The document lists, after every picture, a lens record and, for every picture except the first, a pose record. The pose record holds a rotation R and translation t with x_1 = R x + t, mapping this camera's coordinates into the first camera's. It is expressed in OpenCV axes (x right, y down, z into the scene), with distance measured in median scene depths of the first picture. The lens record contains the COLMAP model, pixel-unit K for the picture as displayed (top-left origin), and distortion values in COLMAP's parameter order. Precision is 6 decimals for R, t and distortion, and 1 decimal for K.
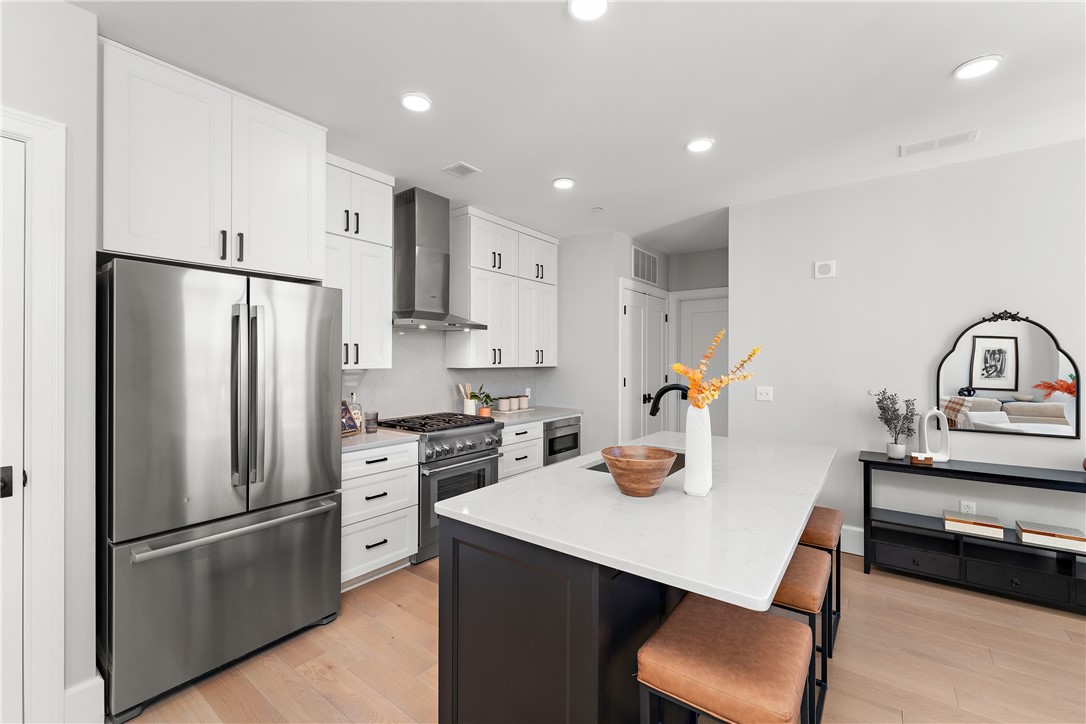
lens RADIAL K [[456.1, 0, 542.2], [0, 456.1, 359.5], [0, 0, 1]] dist [-0.003897, -0.000331]
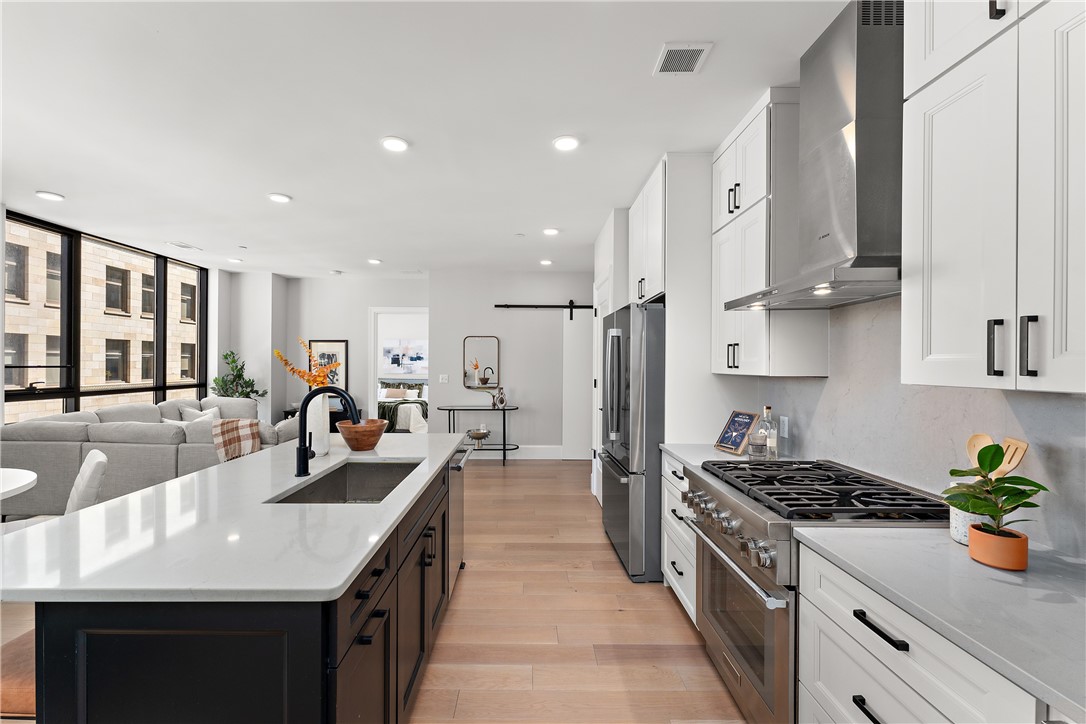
lens RADIAL K [[438.9, 0, 527.7], [0, 438.9, 364.5], [0, 0, 1]] dist [-0.001143, -0.000106]
pose [[-0.799726, -0.007707, -0.600315, 0.305974], [-0.007877, 0.999966, -0.002345, 0.006009], [0.600313, 0.002853, -0.799760, 1.174885]]
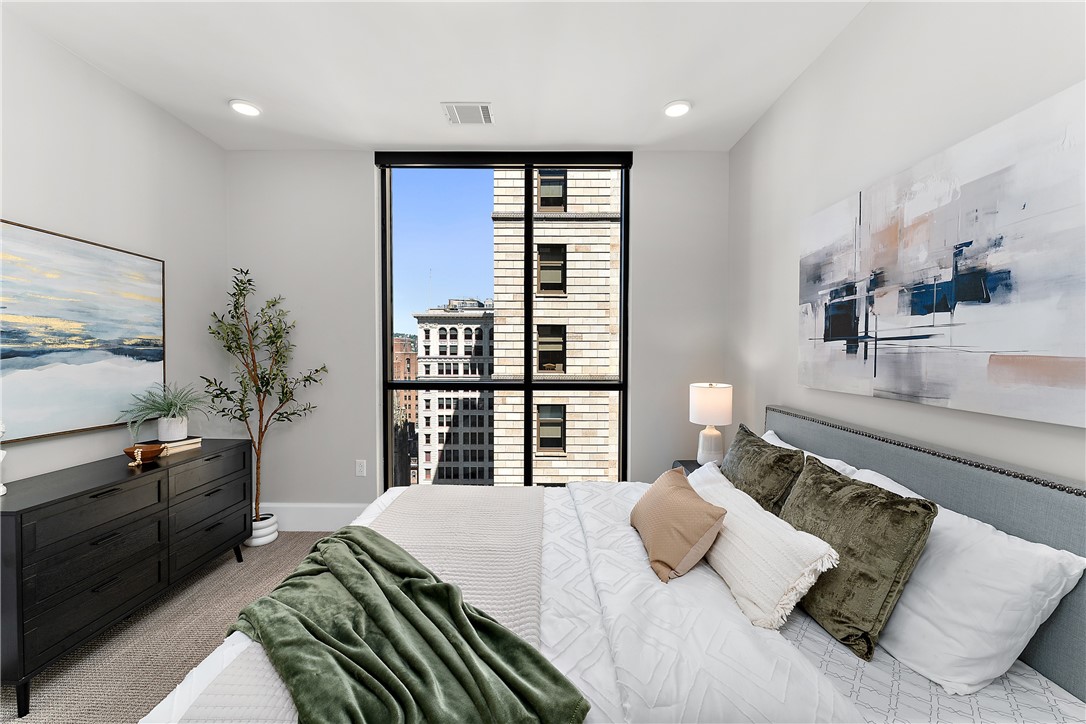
lens RADIAL K [[432.6, 0, 541.5], [0, 432.6, 362.5], [0, 0, 1]] dist [0.000504, 0.000069]
pose [[-0.598871, -0.026195, 0.800417, -0.934131], [-0.004571, 0.999560, 0.029293, 0.017099], [-0.800832, 0.013884, -0.598728, -1.092052]]
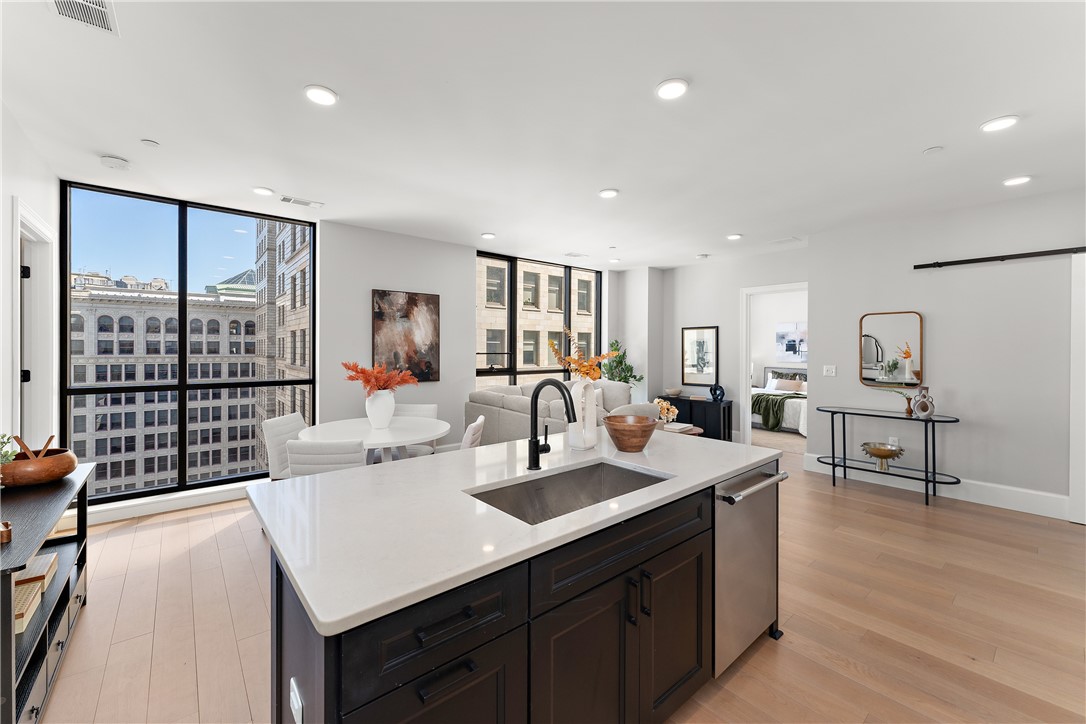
lens RADIAL K [[437.6, 0, 544.8], [0, 437.6, 350.0], [0, 0, 1]] dist [0.000931, 0.000218]
pose [[-0.975125, -0.008017, 0.221512, 0.082596], [-0.007606, 0.999967, 0.002706, 0.000167], [-0.221526, 0.000954, -0.975154, 1.087546]]
